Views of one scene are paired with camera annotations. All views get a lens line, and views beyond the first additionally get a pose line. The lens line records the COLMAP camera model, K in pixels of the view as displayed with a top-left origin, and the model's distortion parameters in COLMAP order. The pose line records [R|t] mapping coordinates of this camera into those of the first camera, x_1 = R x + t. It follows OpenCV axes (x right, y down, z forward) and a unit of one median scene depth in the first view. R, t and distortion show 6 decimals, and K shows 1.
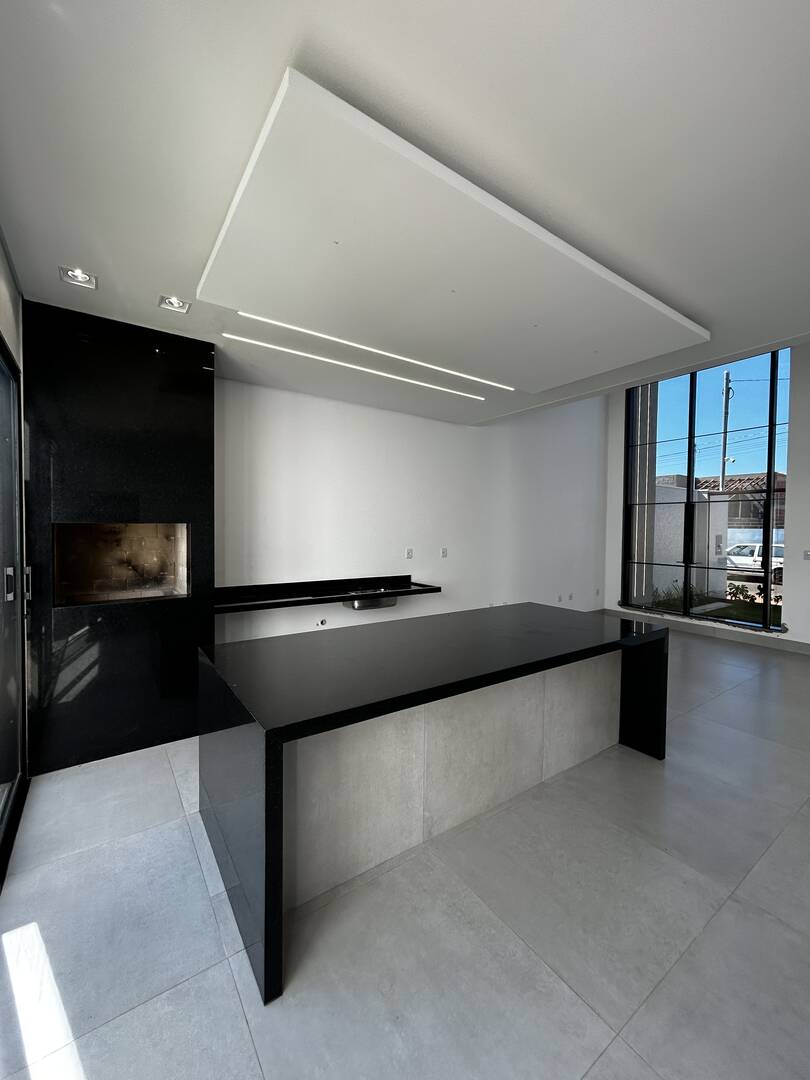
lens RADIAL K [[433.2, 0, 405.0], [0, 433.2, 540.0], [0, 0, 1]] dist [0.001417, -0.000111]
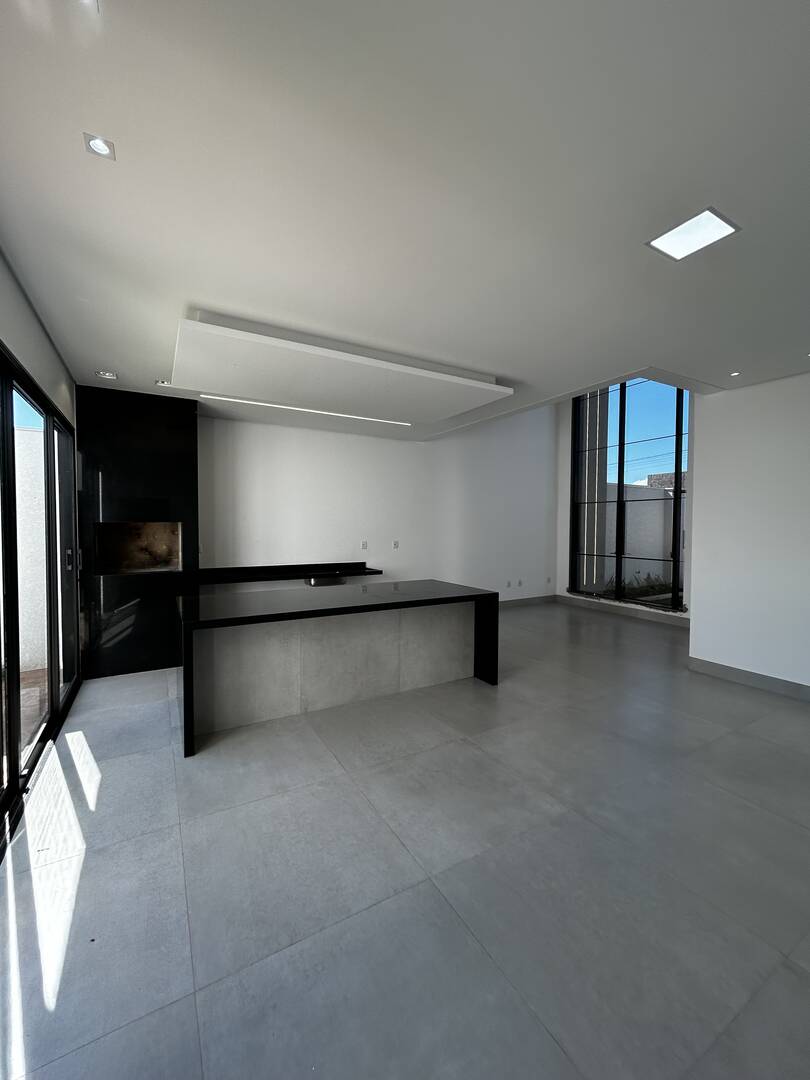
lens RADIAL K [[433.2, 0, 405.0], [0, 433.2, 540.0], [0, 0, 1]] dist [0.001417, -0.000111]
pose [[0.996080, -0.003362, -0.088398, 0.353732], [0.003746, 0.999984, 0.004180, 0.017374], [0.088383, -0.004495, 0.996076, -0.369655]]
